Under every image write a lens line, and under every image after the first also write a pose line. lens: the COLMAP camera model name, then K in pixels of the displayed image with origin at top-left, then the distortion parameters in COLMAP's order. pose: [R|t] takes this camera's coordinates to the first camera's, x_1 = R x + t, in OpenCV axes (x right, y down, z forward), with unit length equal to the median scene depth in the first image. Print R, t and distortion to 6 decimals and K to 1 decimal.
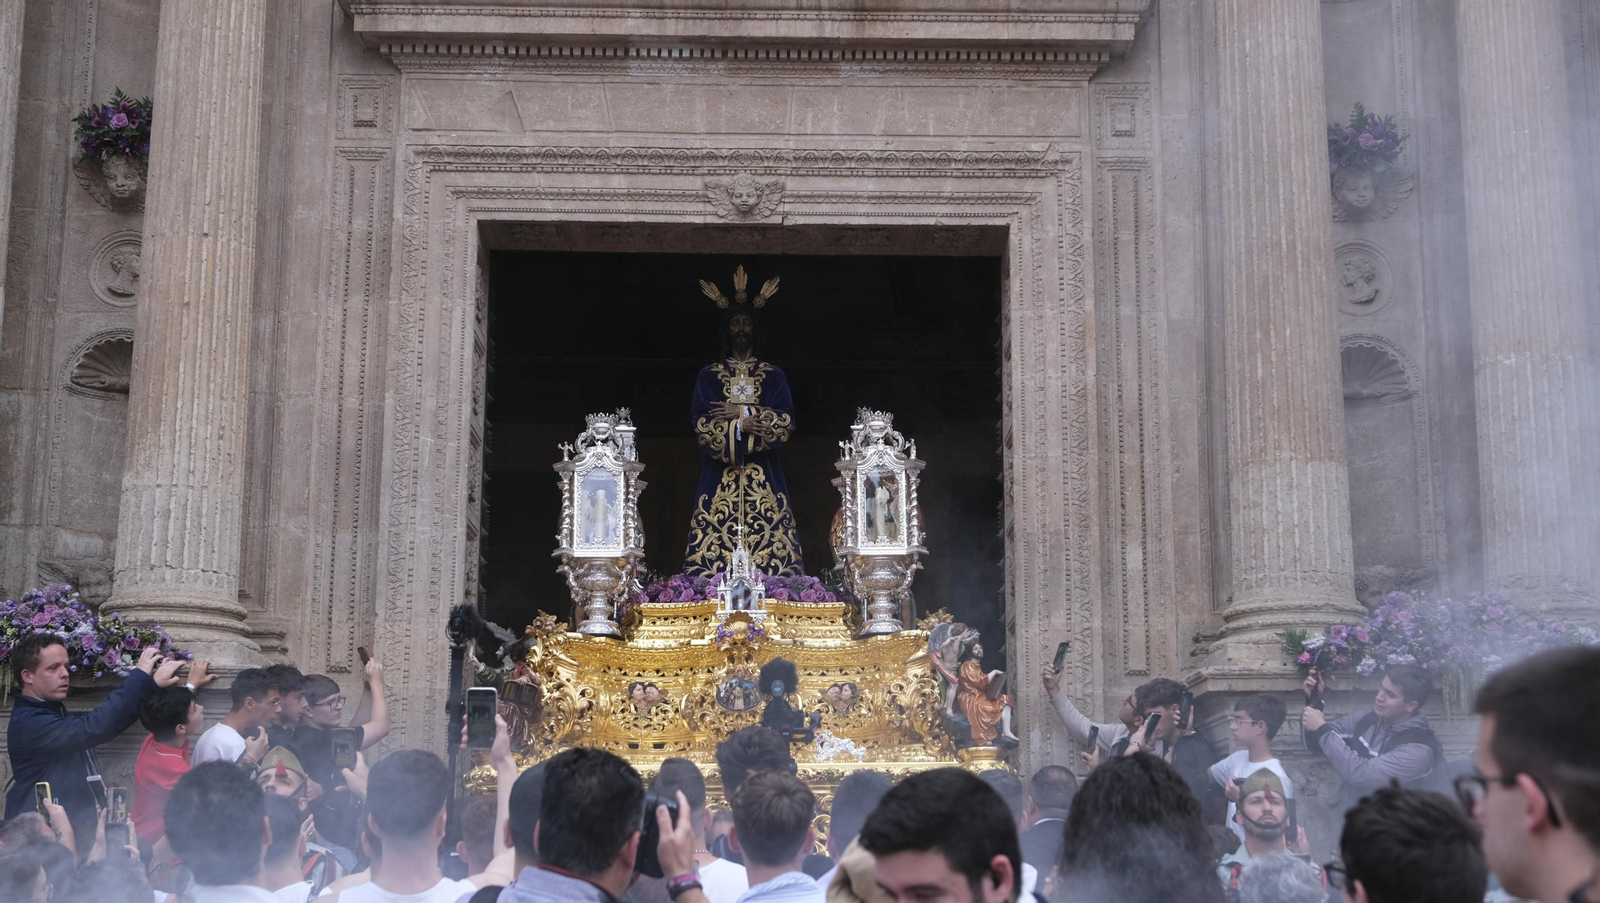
lens RADIAL K [[2258.2, 0, 800.0], [0, 2258.2, 451.5], [0, 0, 1]] dist [0.048727, 0.032514]
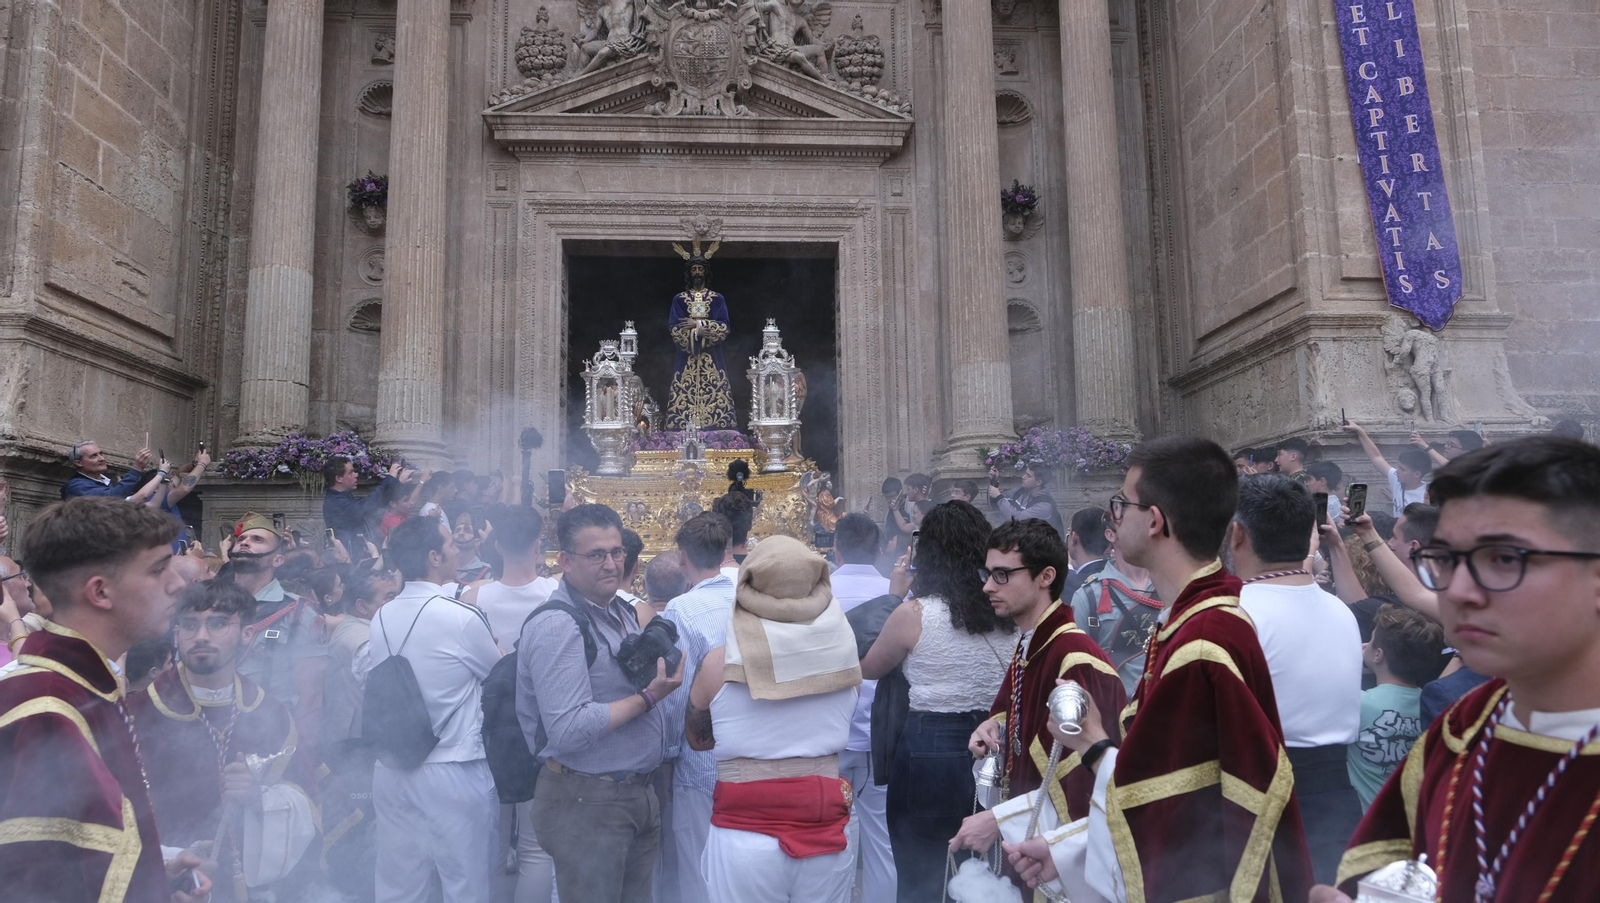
lens RADIAL K [[1123.1, 0, 810.0], [0, 1123.1, 450.8], [0, 0, 1]] dist [0.003148, 0.010061]
pose [[0.997603, -0.011595, 0.068219, -0.000066], [0.006183, 0.996854, 0.079017, 0.002711], [-0.068920, -0.078406, 0.994536, 0.030121]]
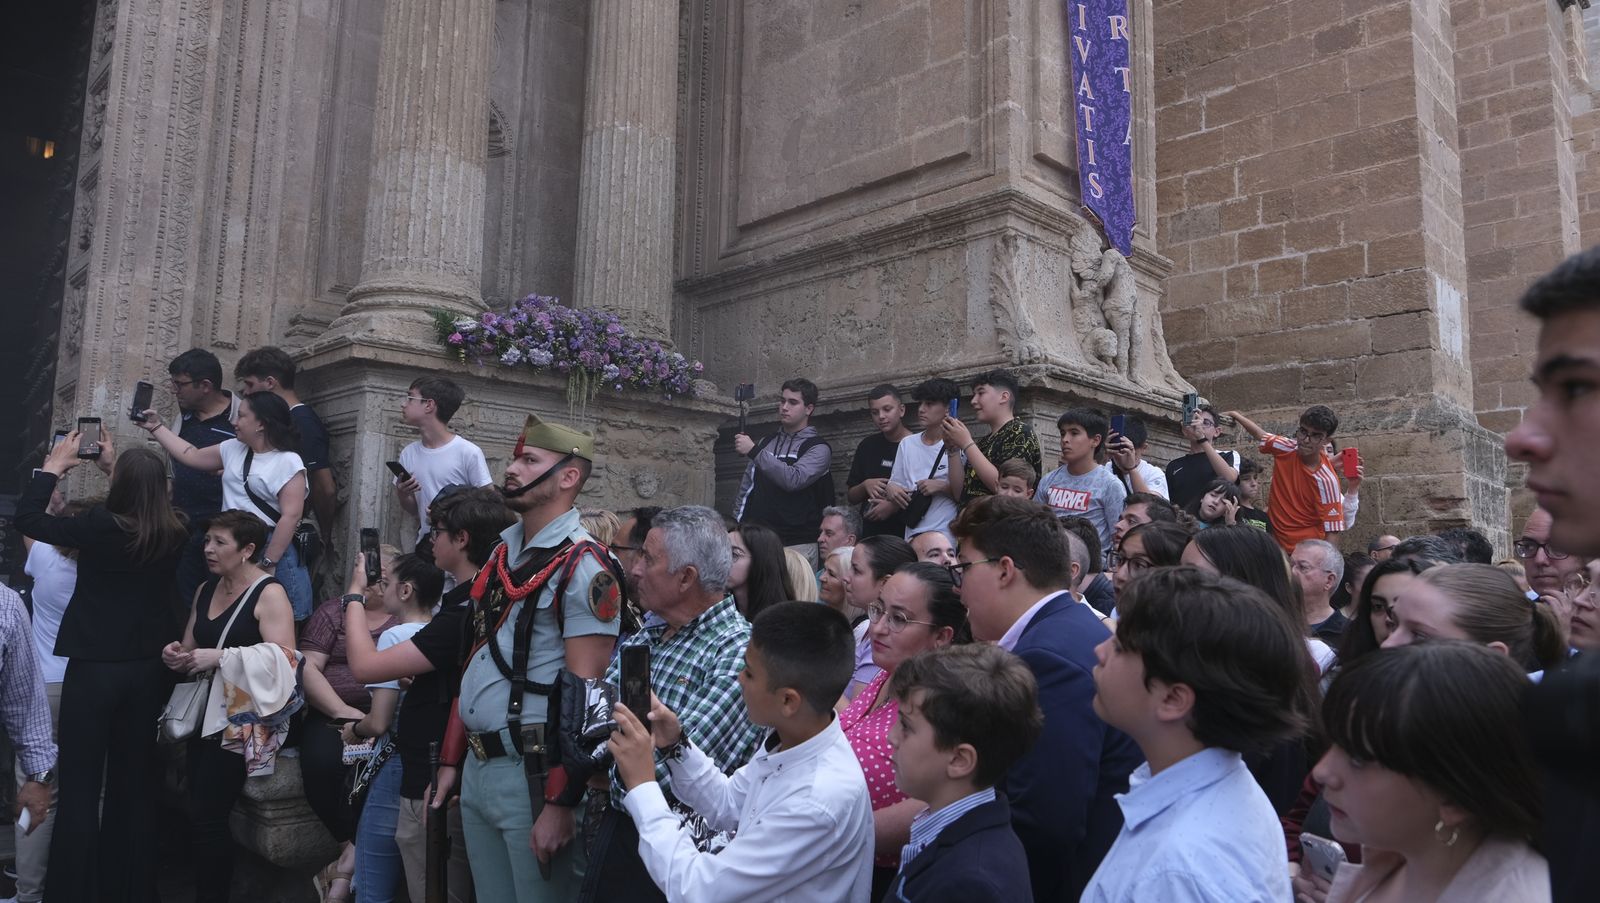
lens RADIAL K [[1117.1, 0, 830.1], [0, 1117.1, 457.4], [0, 0, 1]] dist [-0.010099, 0.005847]
pose [[0.713280, 0.096418, 0.694216, 0.002733], [-0.166008, 0.985549, 0.033686, 0.086904], [-0.680935, -0.139273, 0.718978, 0.461618]]
